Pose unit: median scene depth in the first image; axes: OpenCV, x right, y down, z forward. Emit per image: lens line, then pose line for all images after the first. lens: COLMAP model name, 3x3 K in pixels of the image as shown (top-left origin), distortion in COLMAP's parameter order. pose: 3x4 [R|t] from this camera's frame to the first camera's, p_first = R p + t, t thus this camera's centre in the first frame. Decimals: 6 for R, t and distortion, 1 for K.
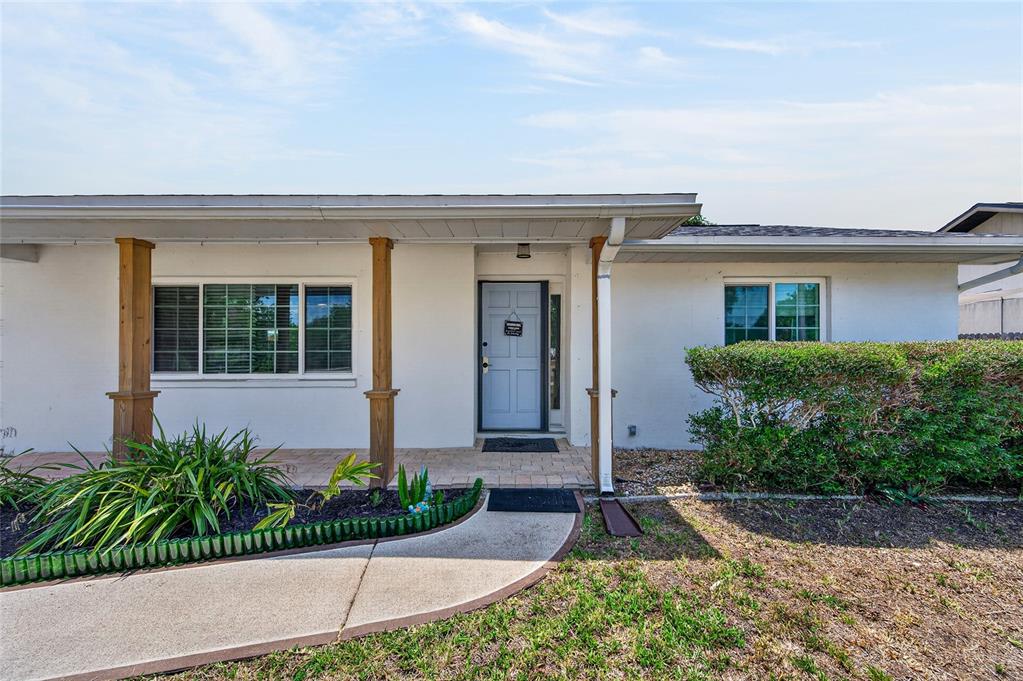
lens RADIAL K [[414.5, 0, 516.1], [0, 414.5, 346.5], [0, 0, 1]] dist [-0.000529, -0.000052]
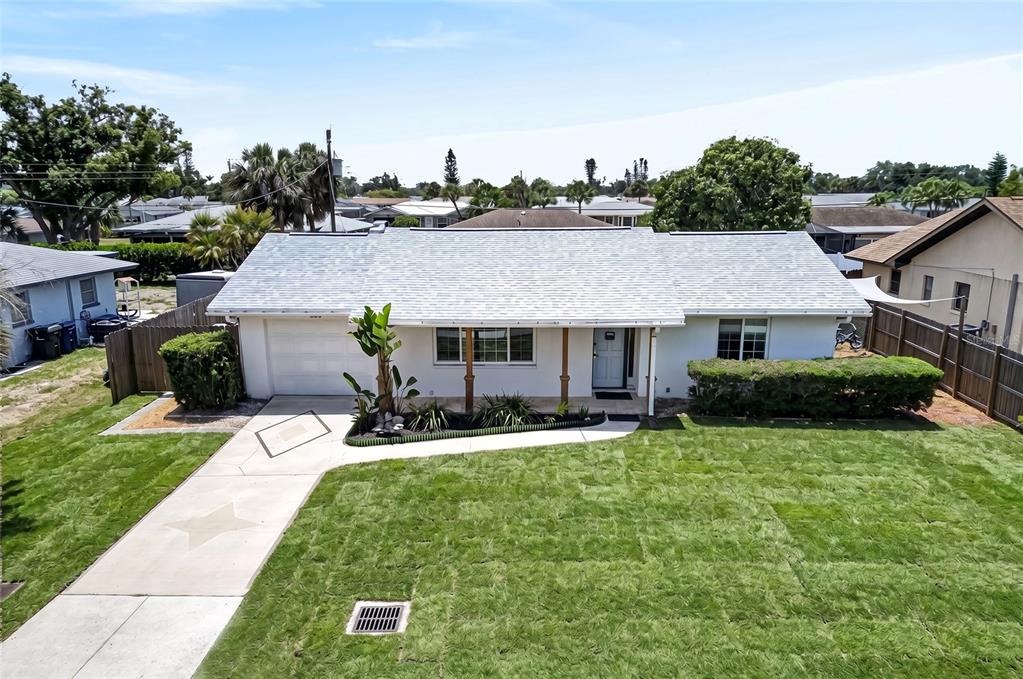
lens RADIAL K [[721.1, 0, 506.7], [0, 721.1, 367.8], [0, 0, 1]] dist [0.014521, -0.002283]
pose [[0.999281, 0.011020, -0.036265, -0.408850], [-0.001878, 0.970021, 0.243016, -0.803473], [0.037855, -0.242773, 0.969344, -2.593418]]
